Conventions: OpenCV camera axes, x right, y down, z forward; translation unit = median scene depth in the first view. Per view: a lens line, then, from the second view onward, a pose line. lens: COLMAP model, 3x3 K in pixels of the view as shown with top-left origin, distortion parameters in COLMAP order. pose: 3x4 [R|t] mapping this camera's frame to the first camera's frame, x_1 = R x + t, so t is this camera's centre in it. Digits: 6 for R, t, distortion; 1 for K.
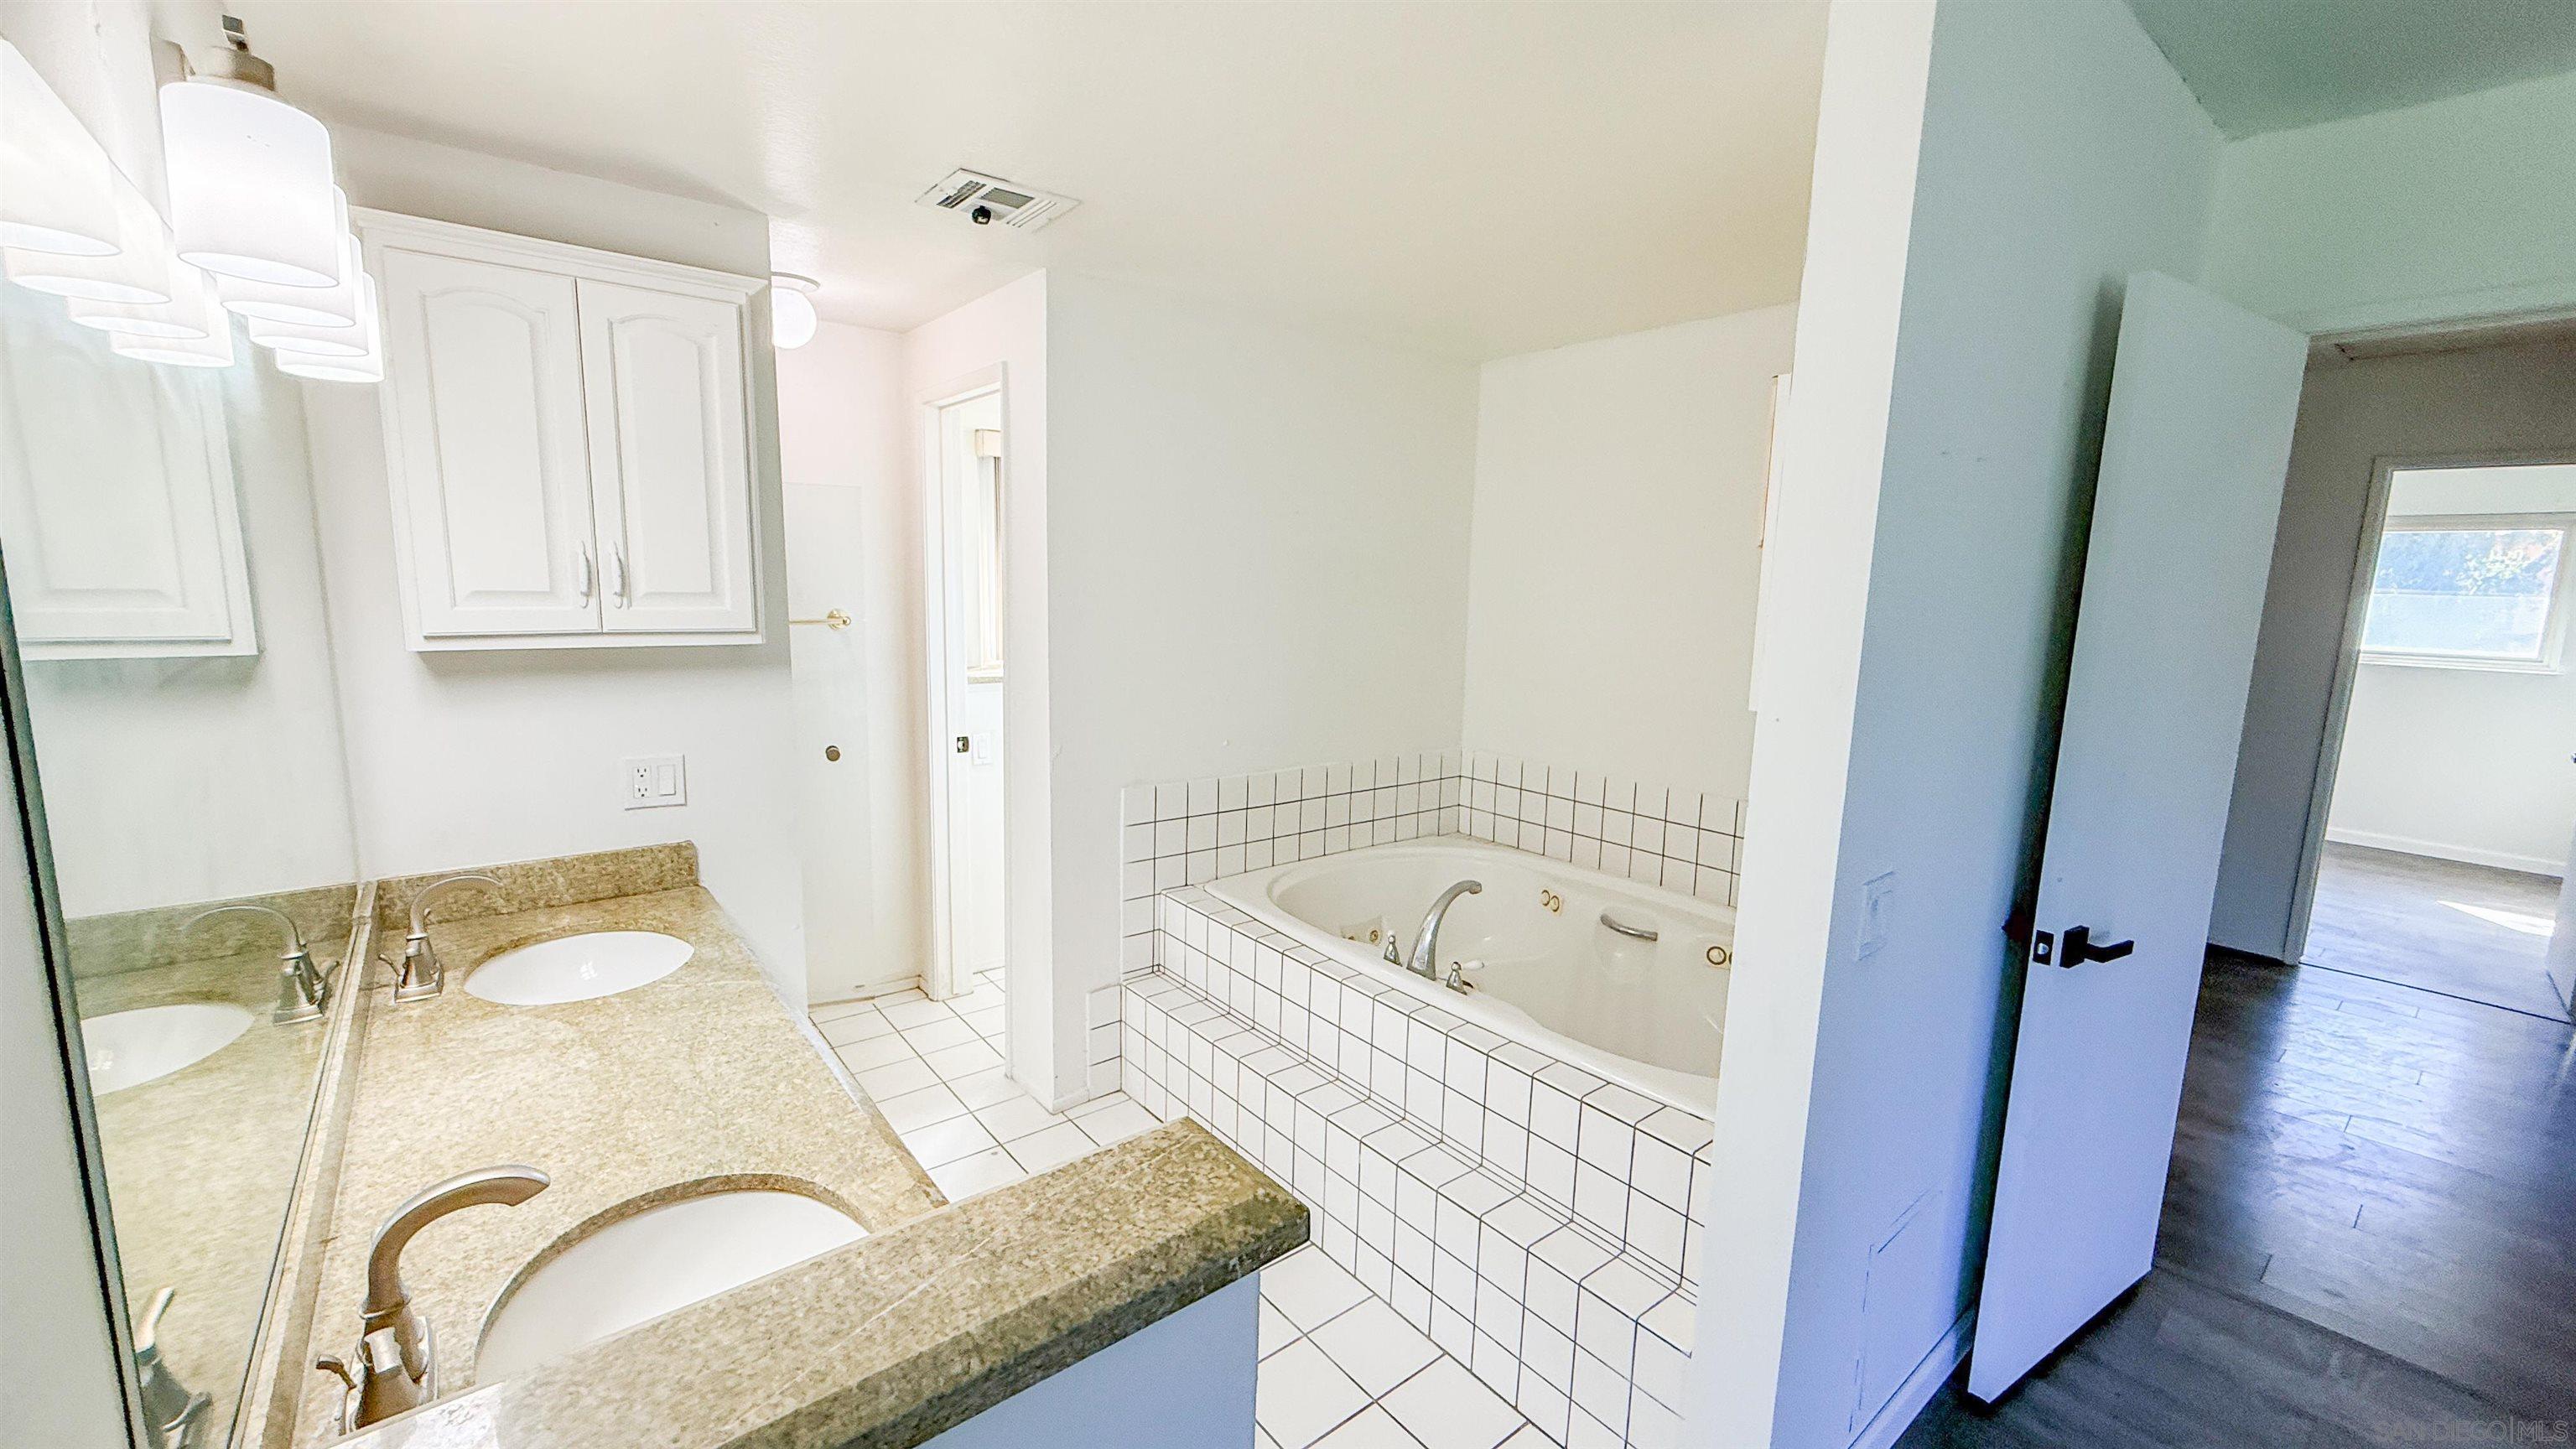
lens RADIAL K [[1023.4, 0, 1278.4], [0, 1023.4, 728.9], [0, 0, 1]] dist [-0.000265, 0.000245]
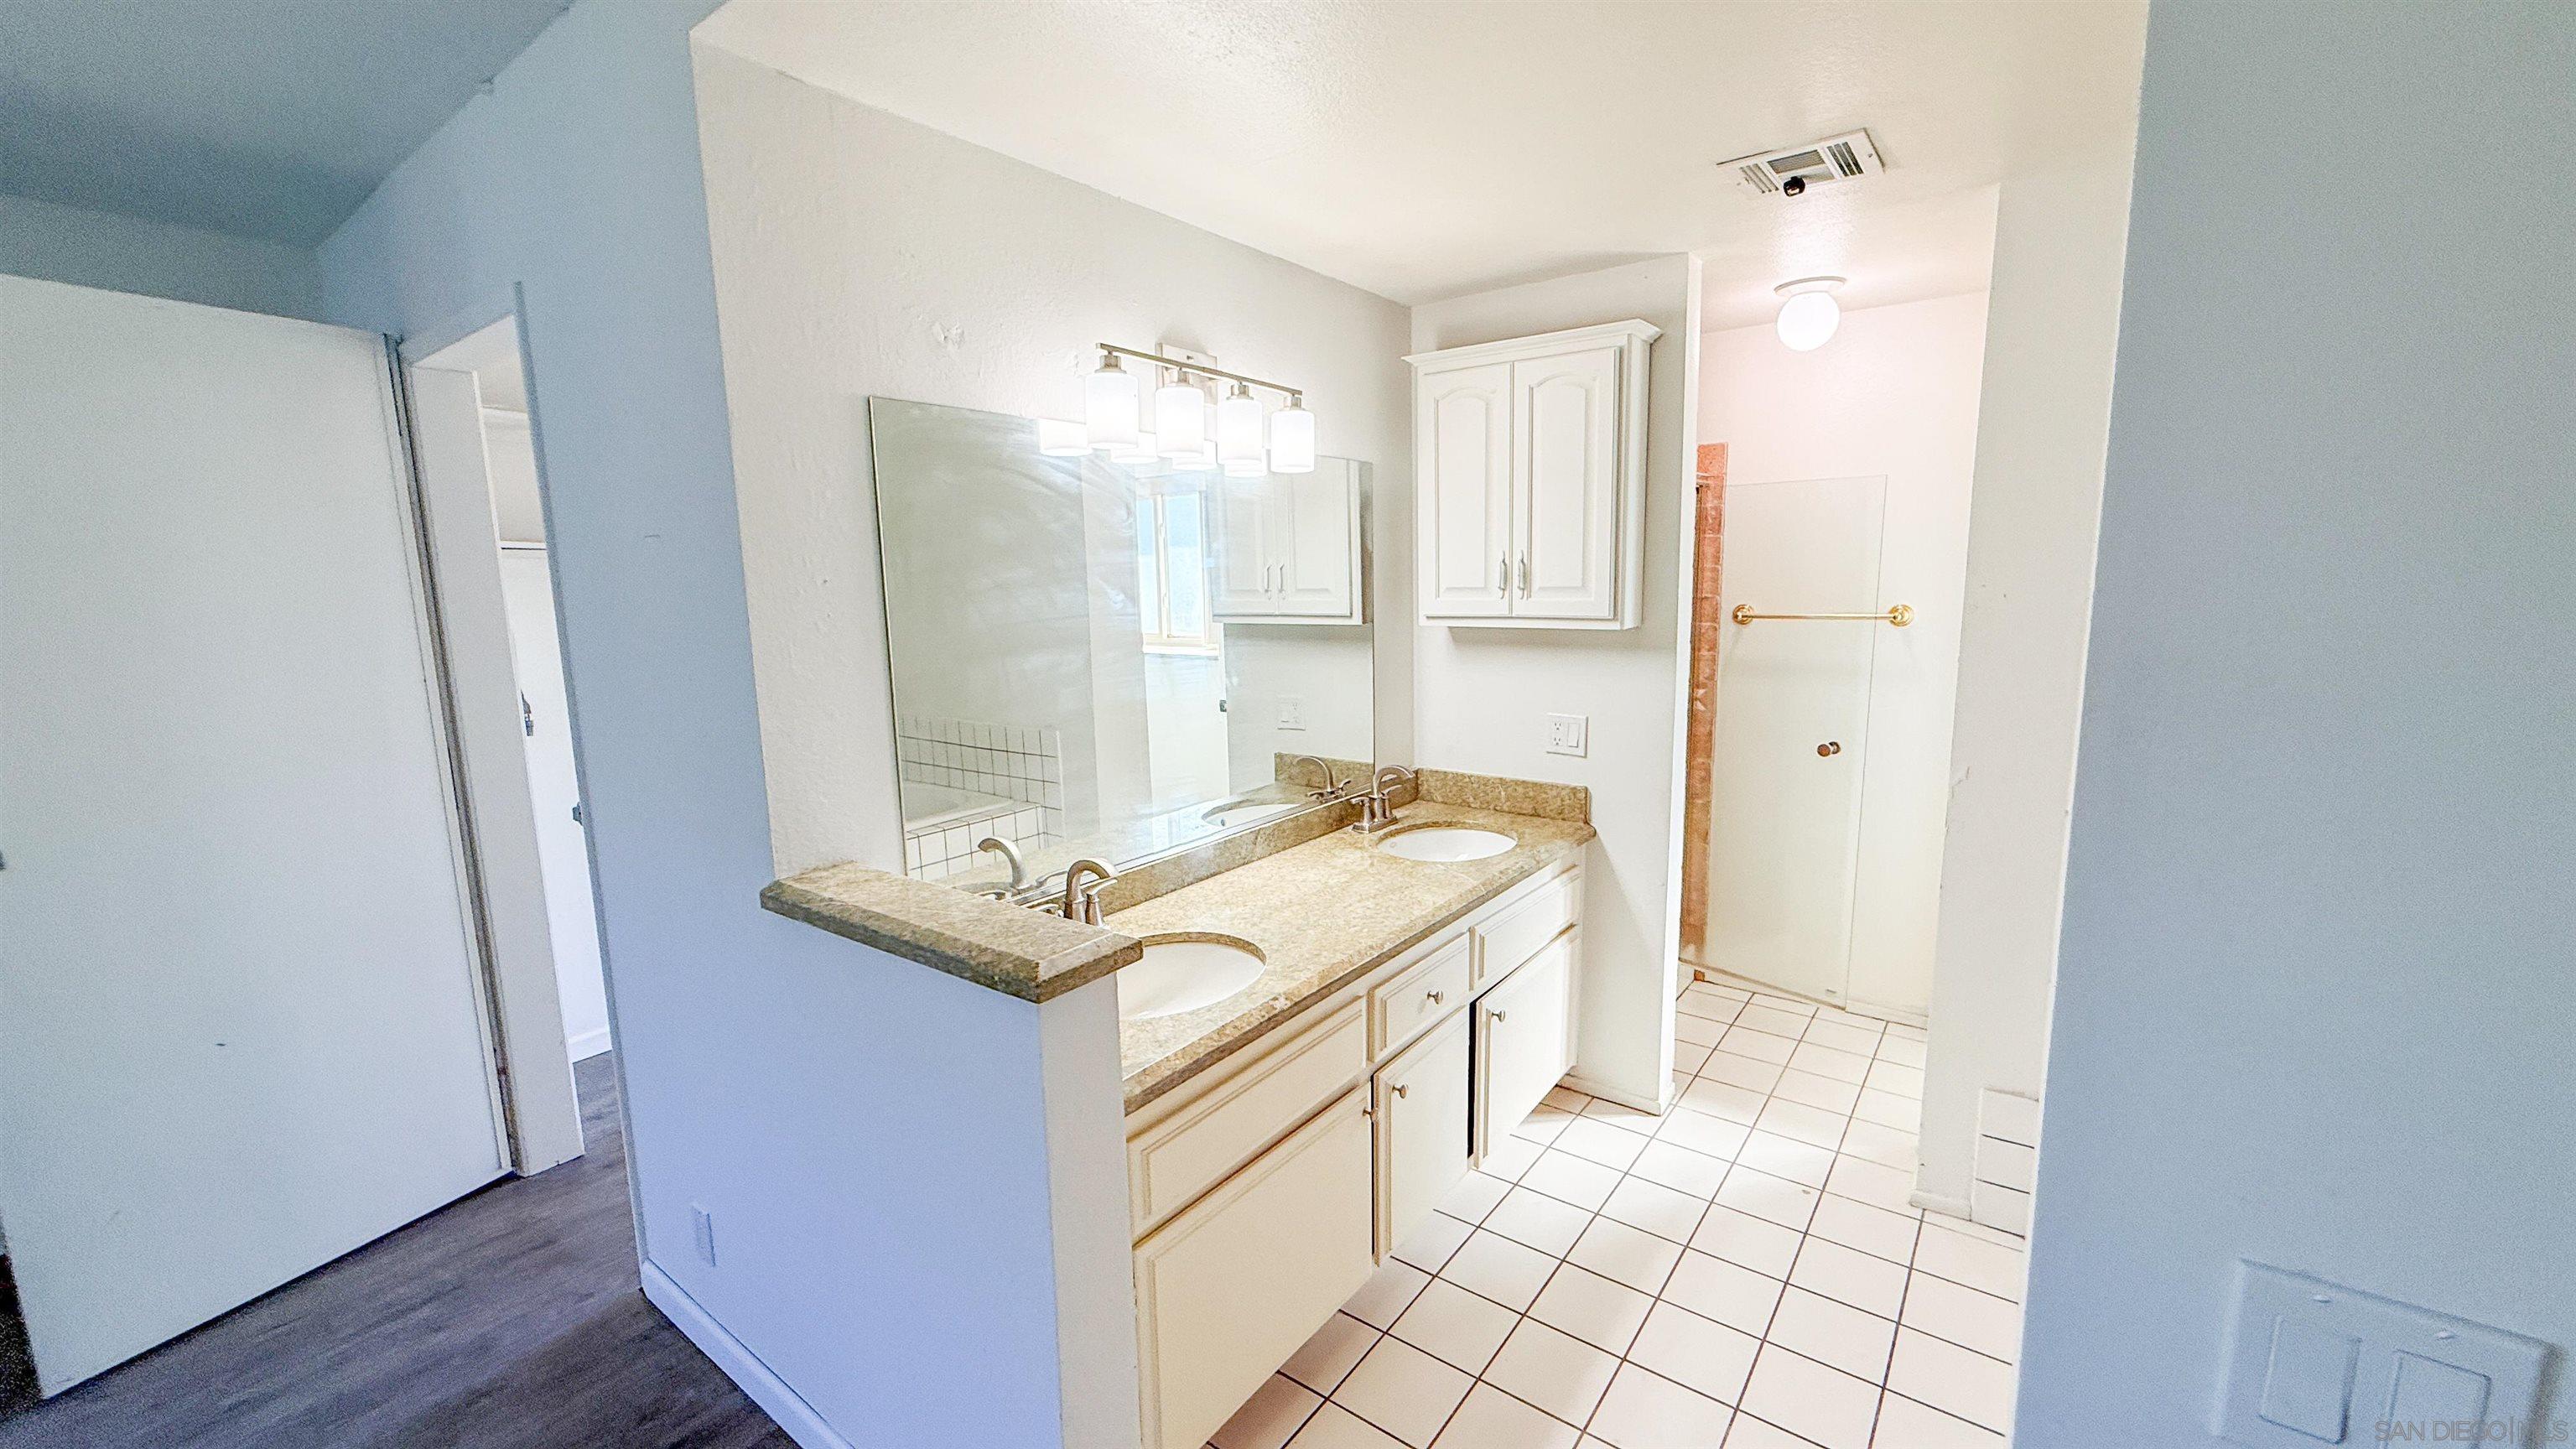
lens RADIAL K [[1023.4, 0, 1278.4], [0, 1023.4, 728.9], [0, 0, 1]] dist [-0.000265, 0.000245]
pose [[0.243702, 0.119912, -0.962409, 0.595852], [-0.121392, 0.988295, 0.092398, -0.033903], [0.962223, 0.094311, 0.255406, 0.357250]]
